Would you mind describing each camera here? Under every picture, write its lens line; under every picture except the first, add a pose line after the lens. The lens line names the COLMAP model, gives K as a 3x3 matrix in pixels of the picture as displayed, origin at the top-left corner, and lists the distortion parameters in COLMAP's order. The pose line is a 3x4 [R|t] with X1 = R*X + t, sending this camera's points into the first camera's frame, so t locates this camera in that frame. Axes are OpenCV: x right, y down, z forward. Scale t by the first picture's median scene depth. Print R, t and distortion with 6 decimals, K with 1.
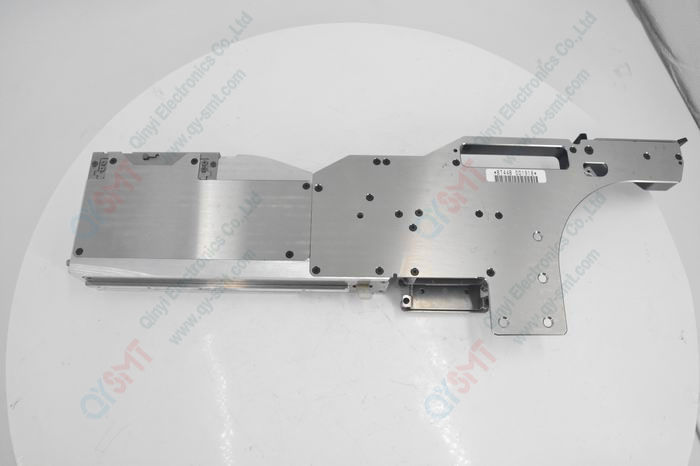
lens RADIAL K [[533.9, 0, 350.0], [0, 533.9, 233.0], [0, 0, 1]] dist [-0.008265, 0.000157]
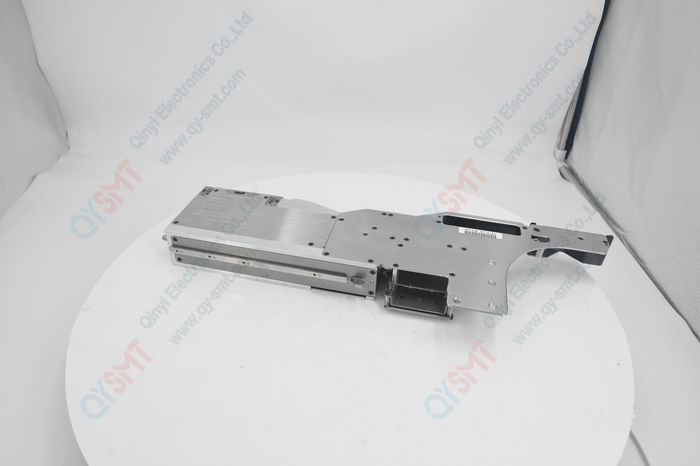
lens RADIAL K [[486.4, 0, 350.0], [0, 486.4, 233.0], [0, 0, 1]] dist [0.002636, 0.000304]
pose [[0.978065, 0.131963, -0.161166, 0.181088], [-0.199078, 0.819863, -0.536836, 0.645642], [0.061291, 0.557145, 0.828150, -0.080947]]
